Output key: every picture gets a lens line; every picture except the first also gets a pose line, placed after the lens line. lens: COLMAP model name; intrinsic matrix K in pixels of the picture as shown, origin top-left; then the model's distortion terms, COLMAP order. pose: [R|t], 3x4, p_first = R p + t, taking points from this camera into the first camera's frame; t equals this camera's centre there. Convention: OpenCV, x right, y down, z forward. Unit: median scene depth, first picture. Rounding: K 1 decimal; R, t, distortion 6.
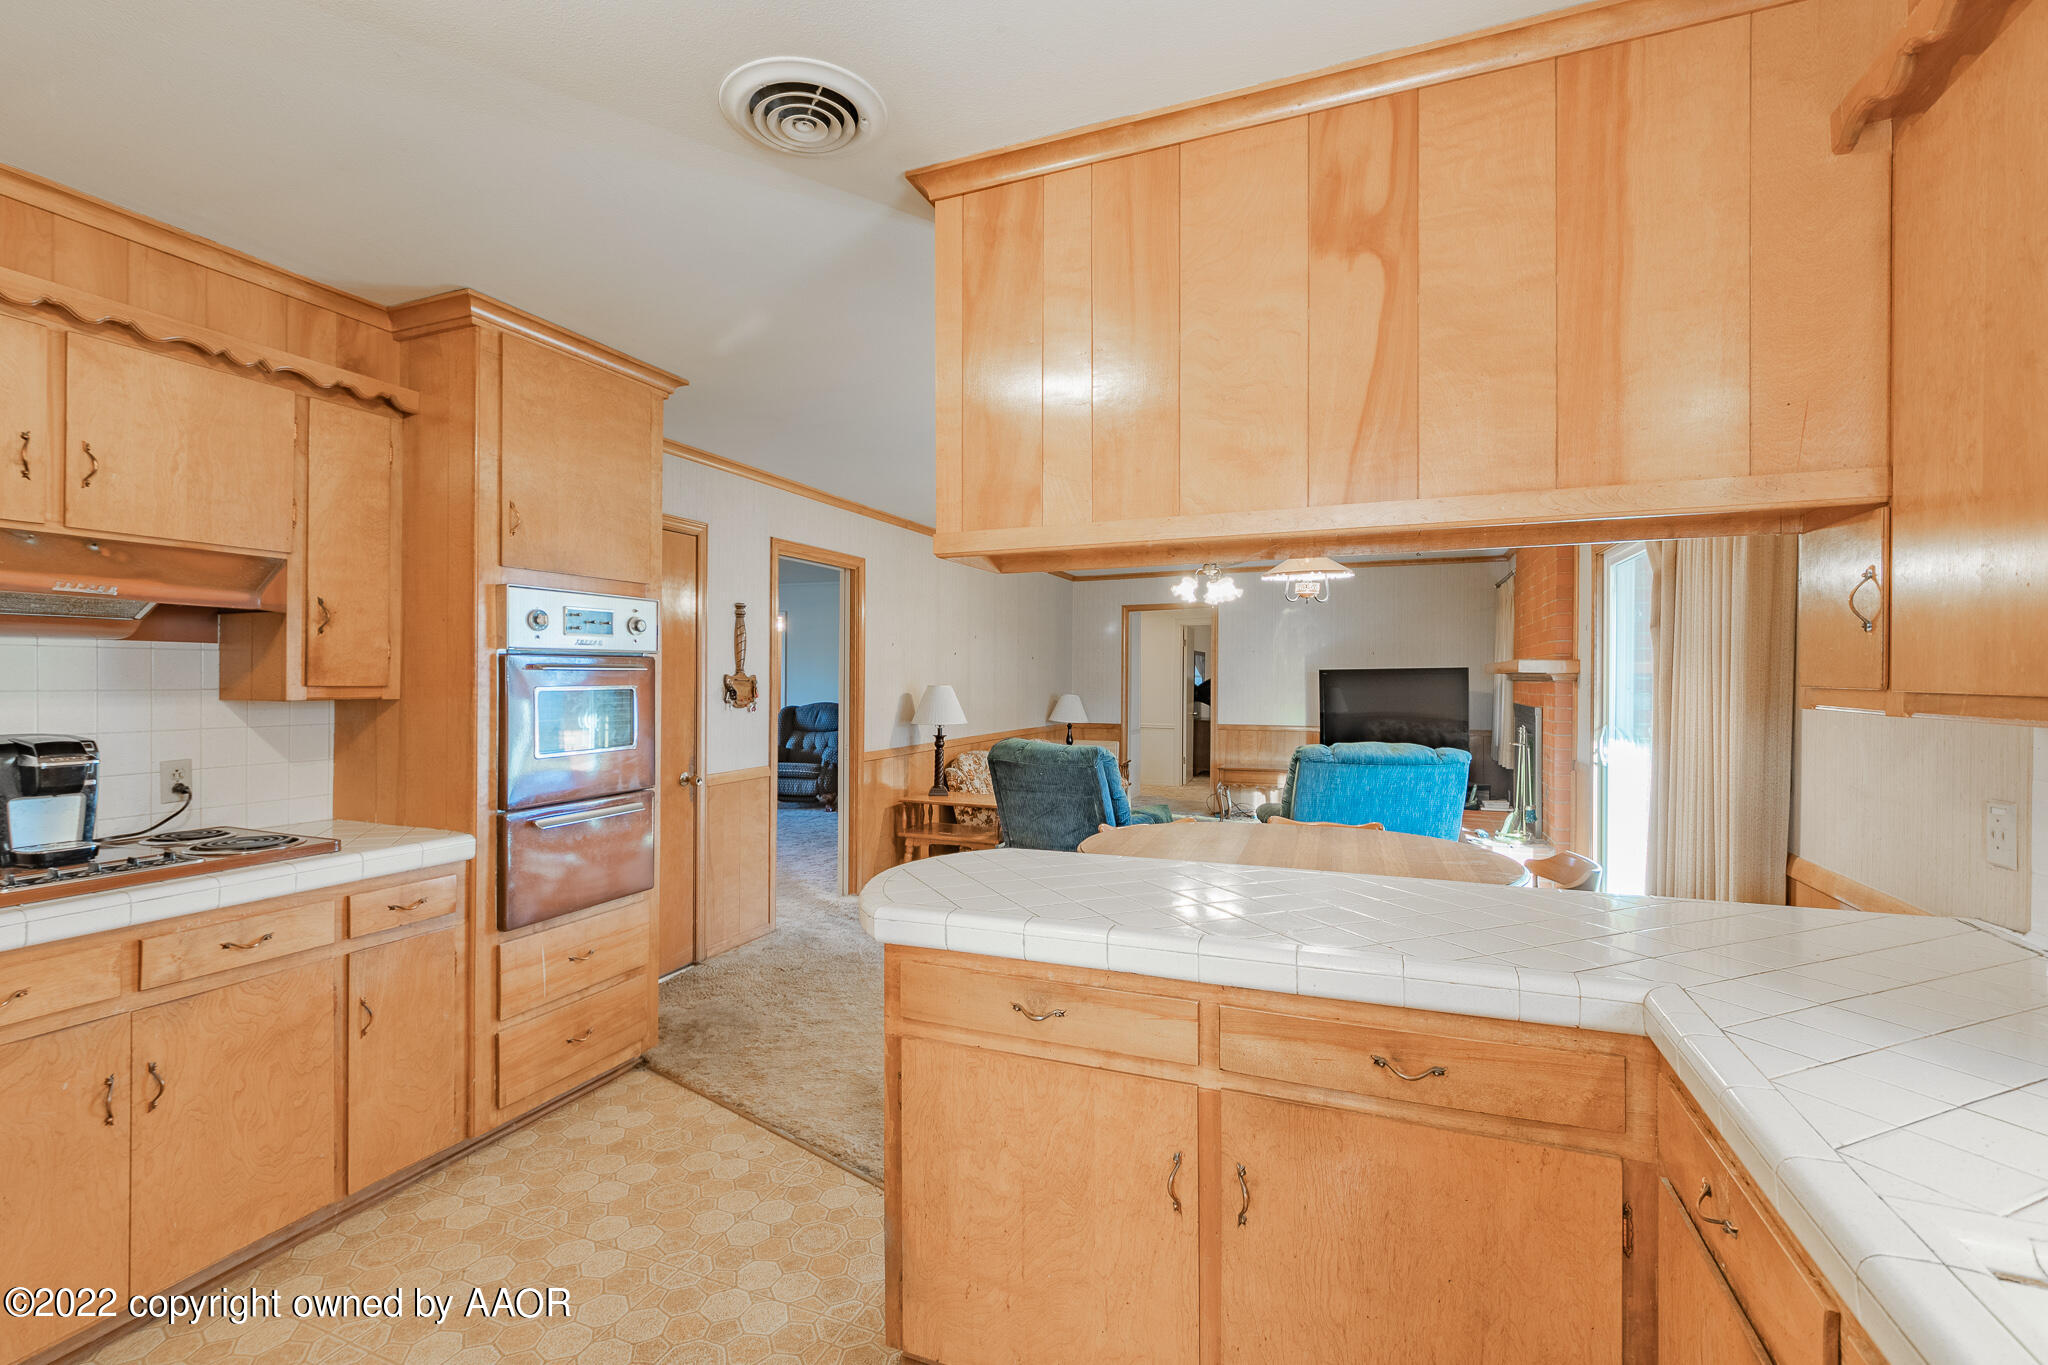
lens RADIAL K [[918.4, 0, 1016.8], [0, 918.4, 676.3], [0, 0, 1]] dist [-0.009944, 0.001723]
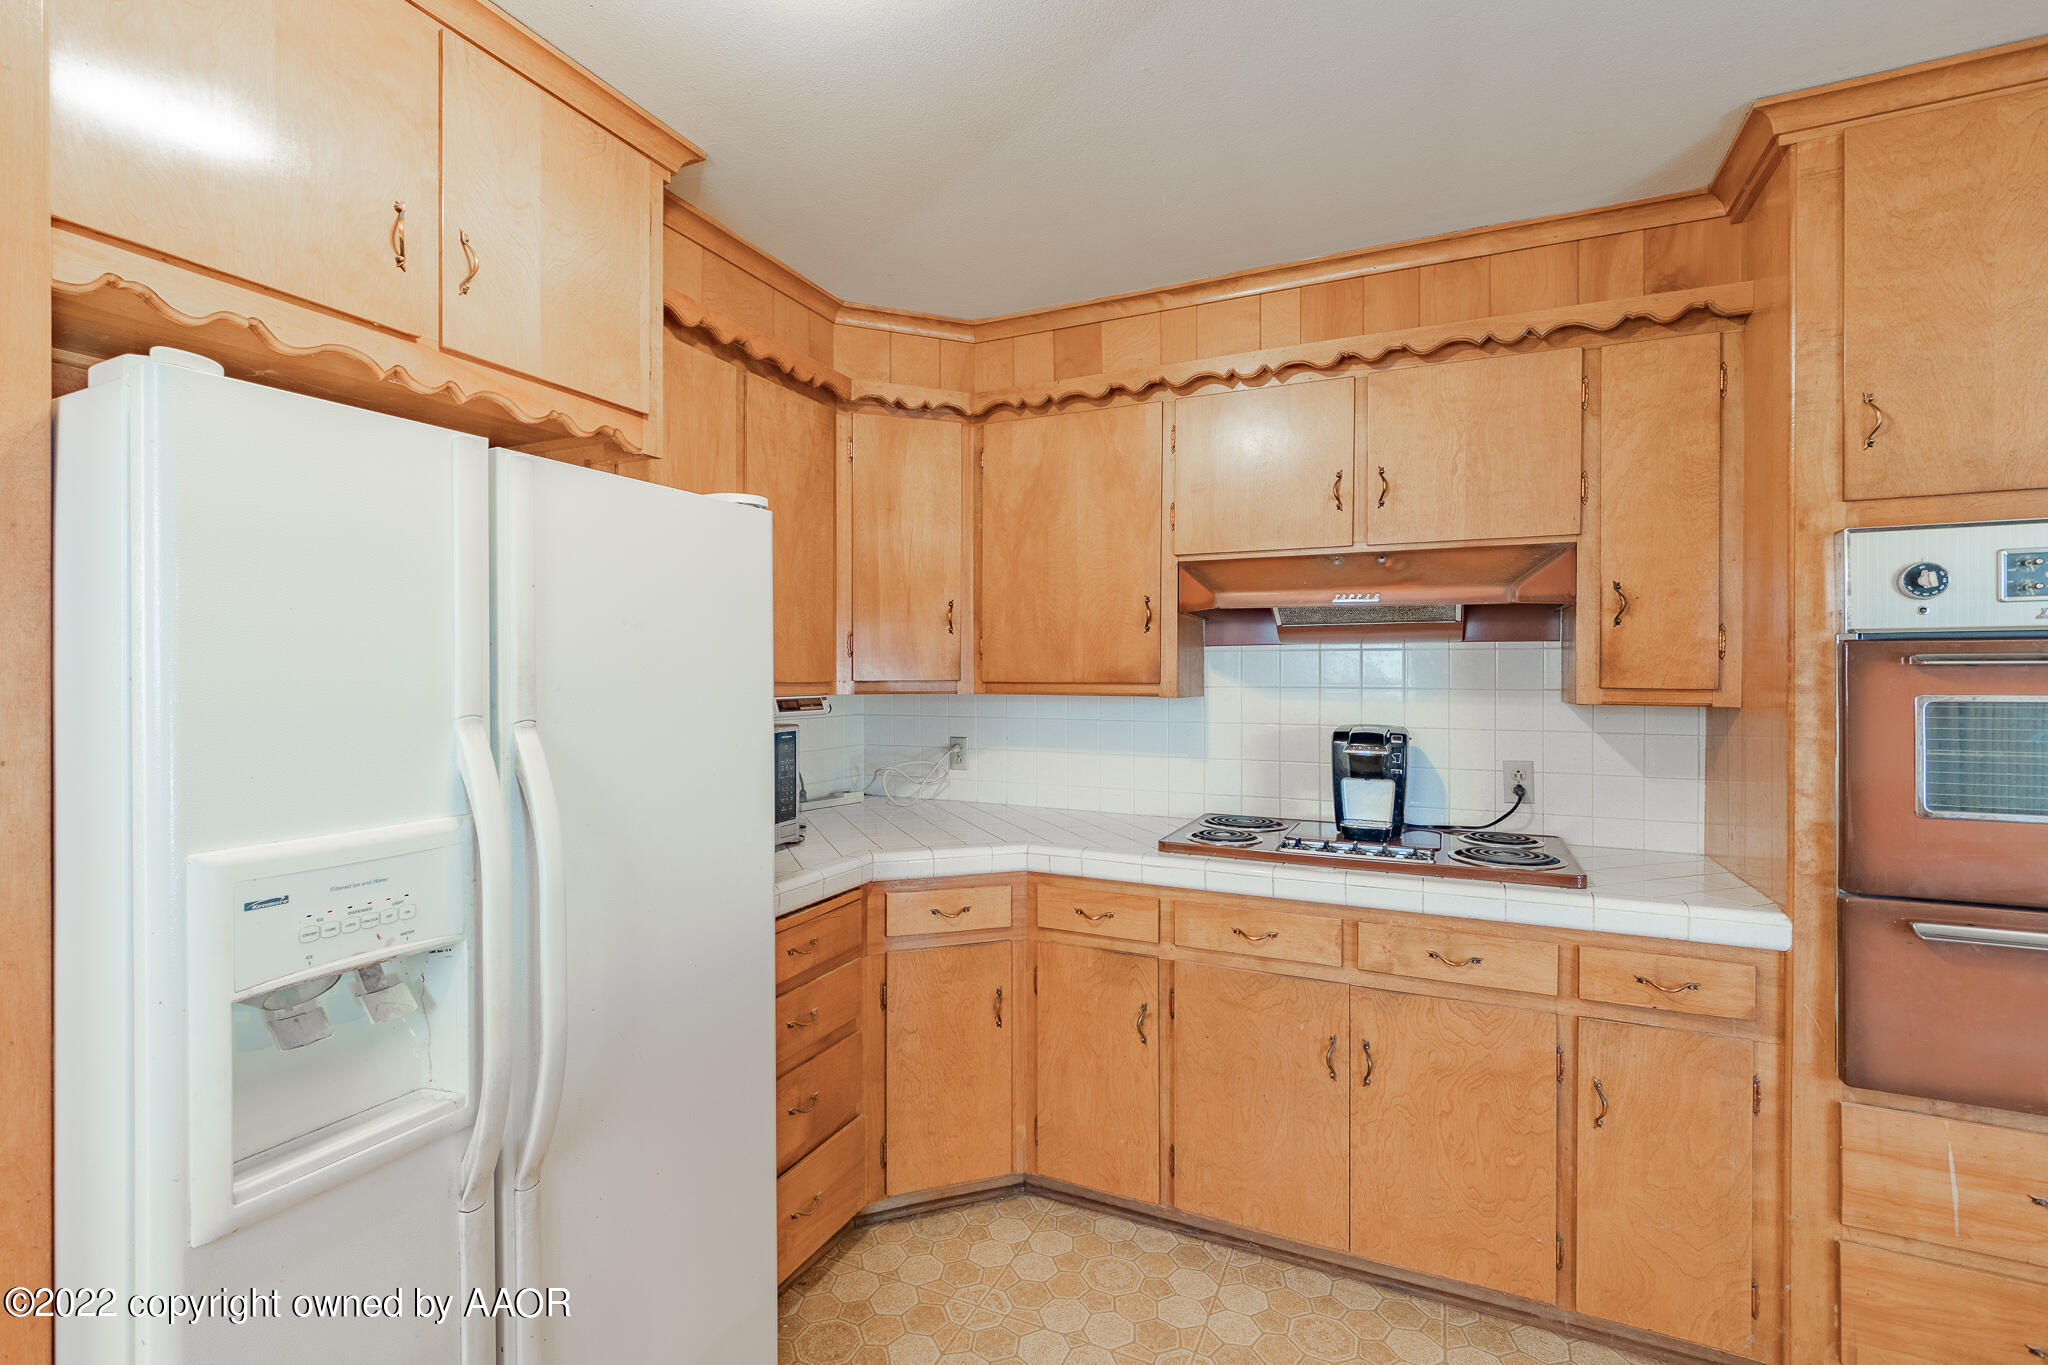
lens RADIAL K [[918.4, 0, 978.2], [0, 918.4, 674.0], [0, 0, 1]] dist [-0.009944, 0.001723]
pose [[-0.080630, -0.001254, -0.996743, 0.120007], [-0.001629, 0.999998, -0.001127, -0.000256], [0.996743, 0.001533, -0.080632, 0.511959]]
